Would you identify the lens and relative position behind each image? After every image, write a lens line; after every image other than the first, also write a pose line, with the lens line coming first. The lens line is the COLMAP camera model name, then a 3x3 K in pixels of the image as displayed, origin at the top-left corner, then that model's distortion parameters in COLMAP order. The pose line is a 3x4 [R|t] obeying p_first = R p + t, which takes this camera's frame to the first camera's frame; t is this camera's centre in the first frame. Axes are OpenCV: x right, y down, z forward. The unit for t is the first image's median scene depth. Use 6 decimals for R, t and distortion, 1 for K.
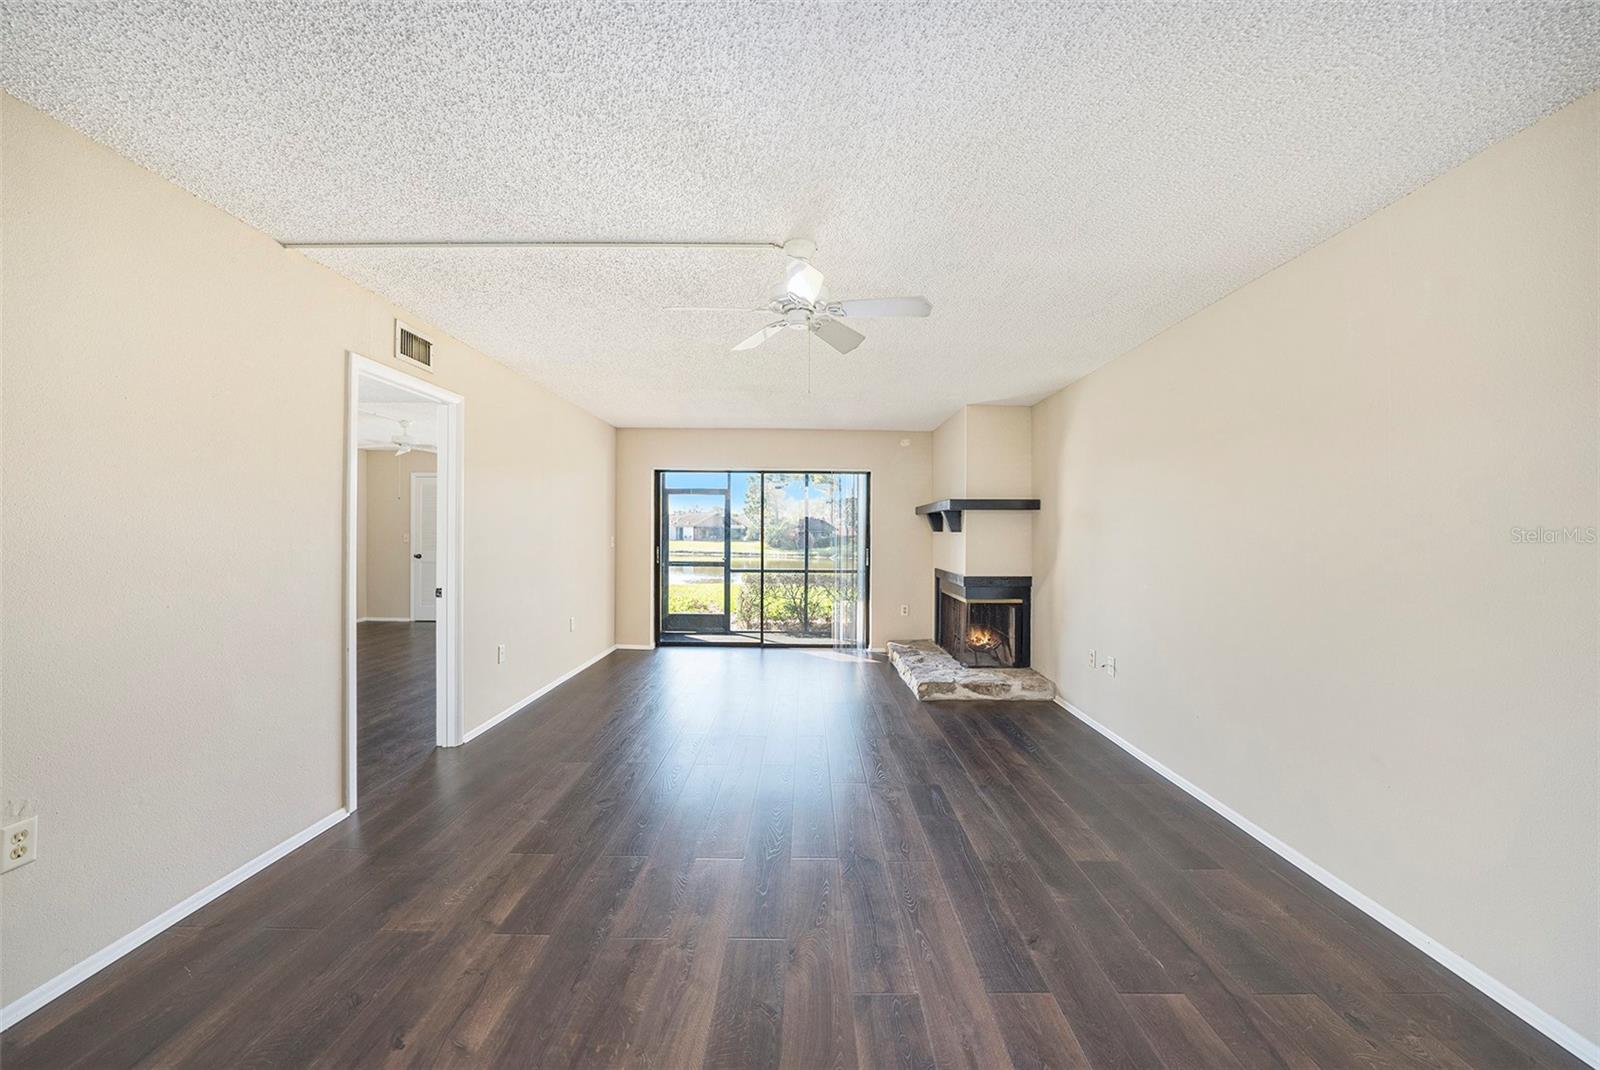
lens RADIAL K [[575.4, 0, 808.3], [0, 575.4, 531.4], [0, 0, 1]] dist [-0.017679, 0.000090]
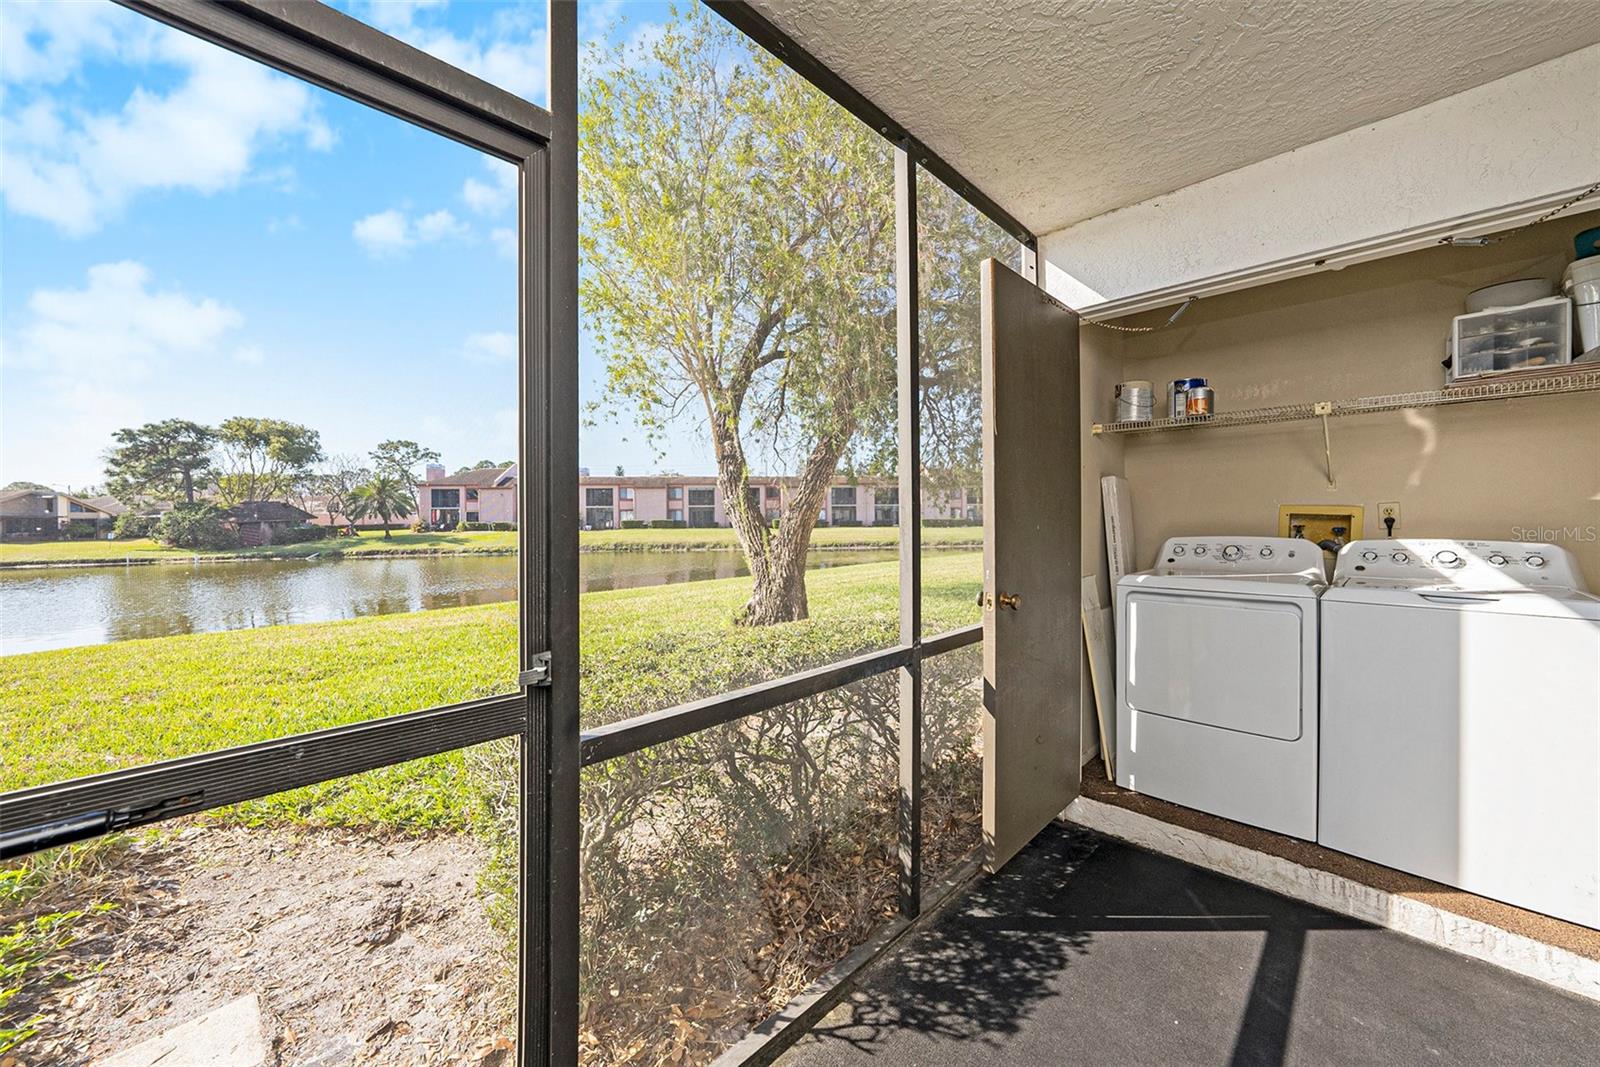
lens RADIAL K [[581.6, 0, 802.9], [0, 581.6, 516.4], [0, 0, 1]] dist [-0.000708, 0.000226]
pose [[0.710331, -0.014813, 0.703712, -0.305815], [0.015847, 0.999862, 0.005050, 0.022158], [-0.703689, 0.007565, 0.710467, 1.378635]]
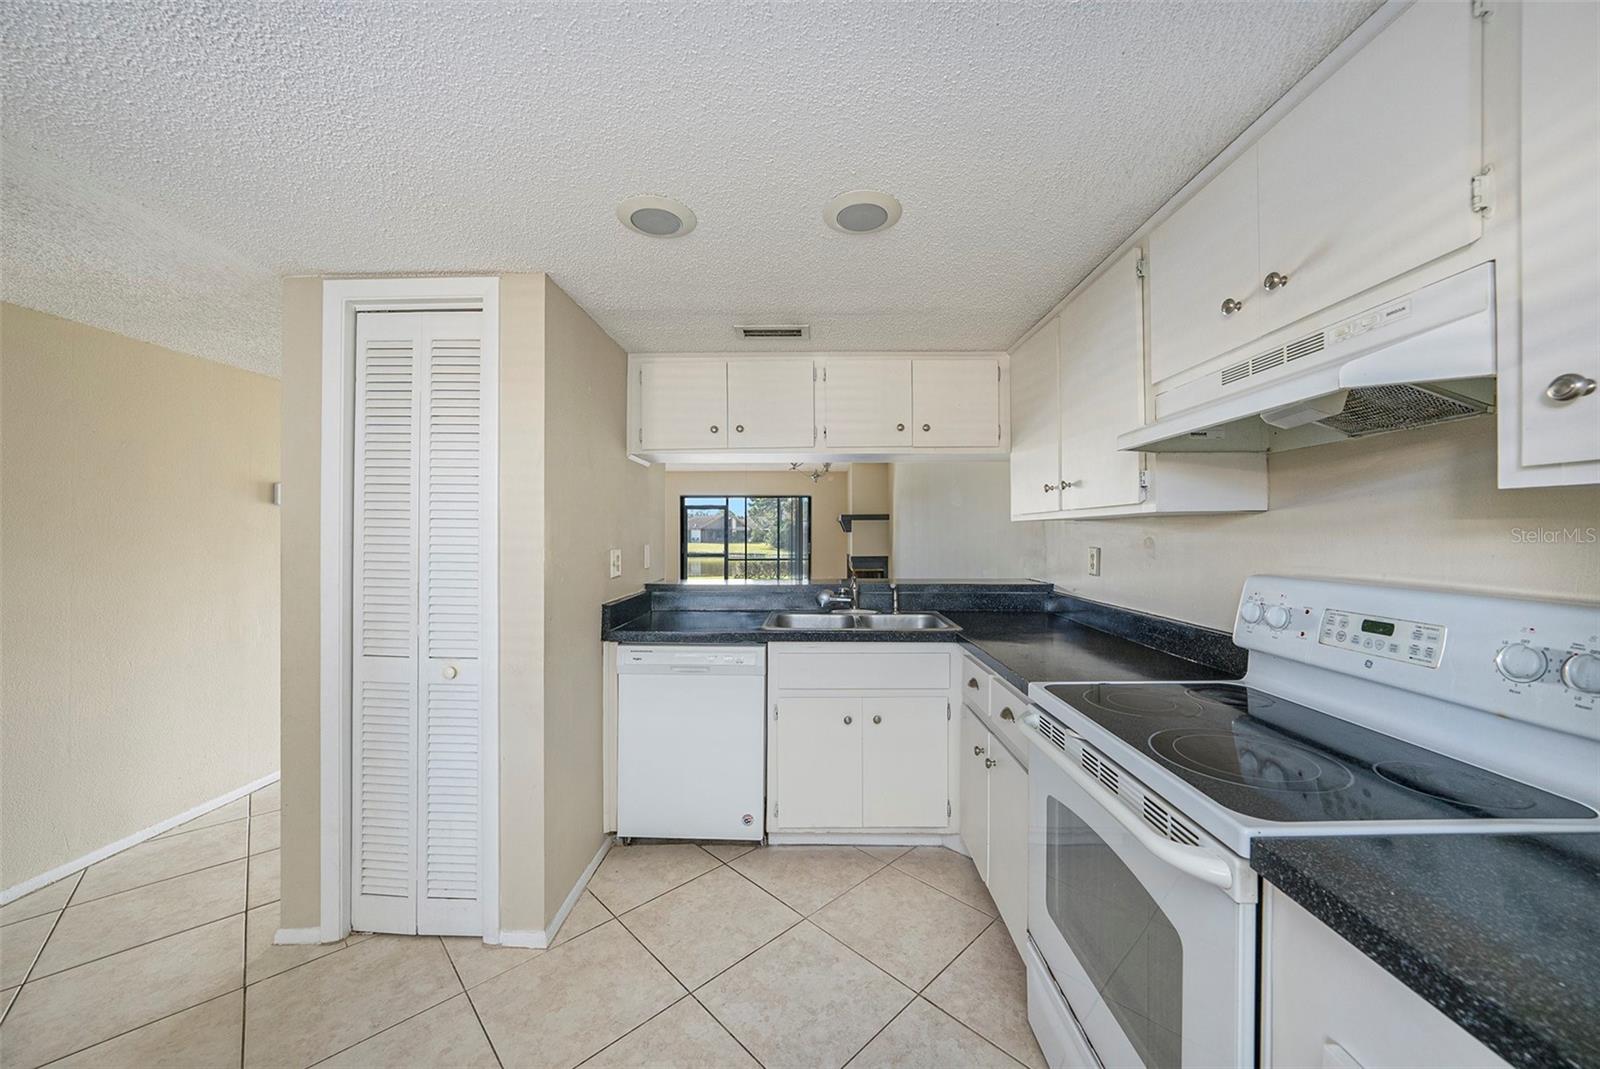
lens RADIAL K [[564.4, 0, 798.1], [0, 564.4, 521.7], [0, 0, 1]] dist [-0.015583, 0.000167]
pose [[0.999819, -0.005645, -0.018152, 0.127925], [0.005257, 0.999759, -0.021310, 0.005617], [0.018268, 0.021210, 0.999608, -0.804492]]
